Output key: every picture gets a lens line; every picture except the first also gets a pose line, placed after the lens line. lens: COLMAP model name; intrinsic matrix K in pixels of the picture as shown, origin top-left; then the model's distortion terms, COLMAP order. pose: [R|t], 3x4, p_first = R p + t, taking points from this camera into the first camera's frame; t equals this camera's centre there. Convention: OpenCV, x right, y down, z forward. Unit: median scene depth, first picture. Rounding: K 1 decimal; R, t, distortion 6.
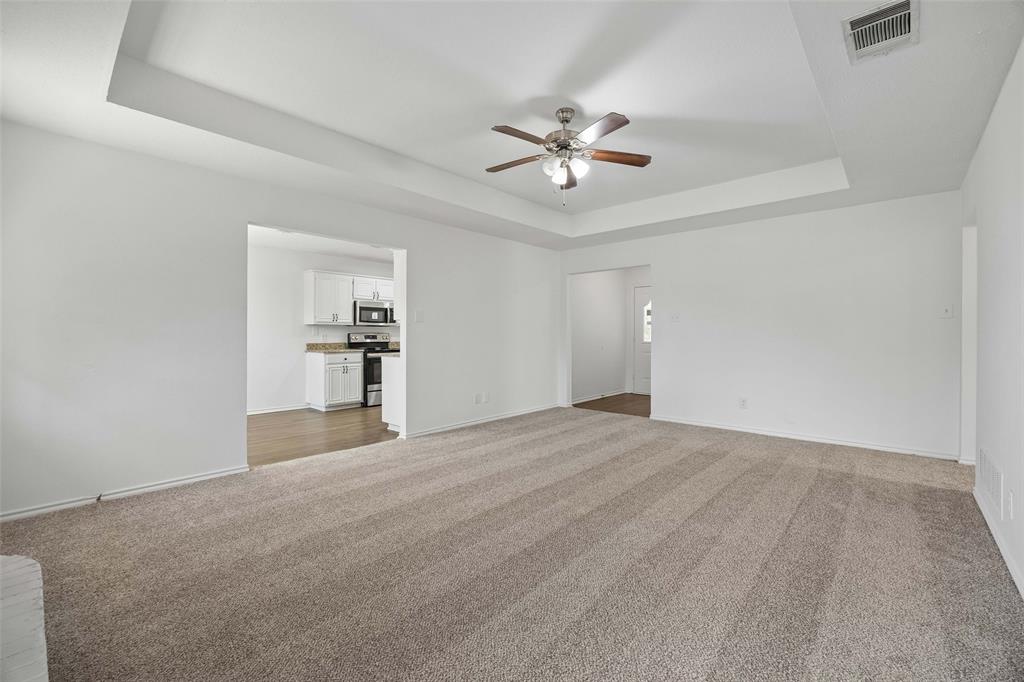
lens RADIAL K [[429.1, 0, 513.7], [0, 429.1, 336.1], [0, 0, 1]] dist [-0.003309, -0.000123]
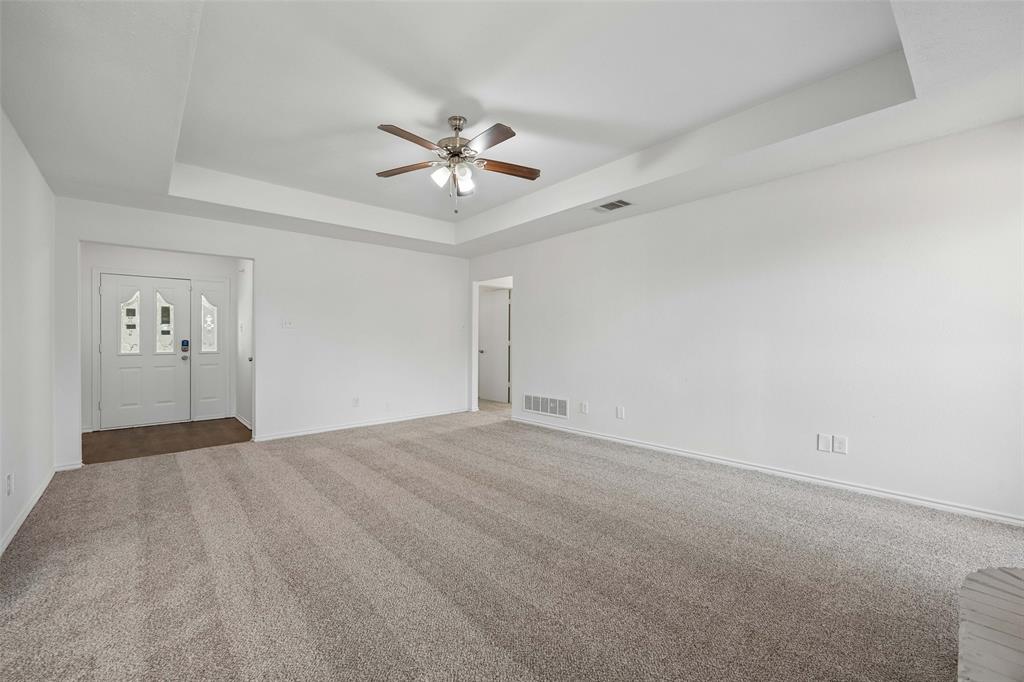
lens RADIAL K [[423.1, 0, 515.4], [0, 423.1, 343.9], [0, 0, 1]] dist [0.003505, 0.000296]
pose [[0.096523, -0.007838, 0.995300, -0.541472], [0.013617, 0.999886, 0.006554, 0.002513], [-0.995238, 0.012921, 0.096619, 0.482405]]
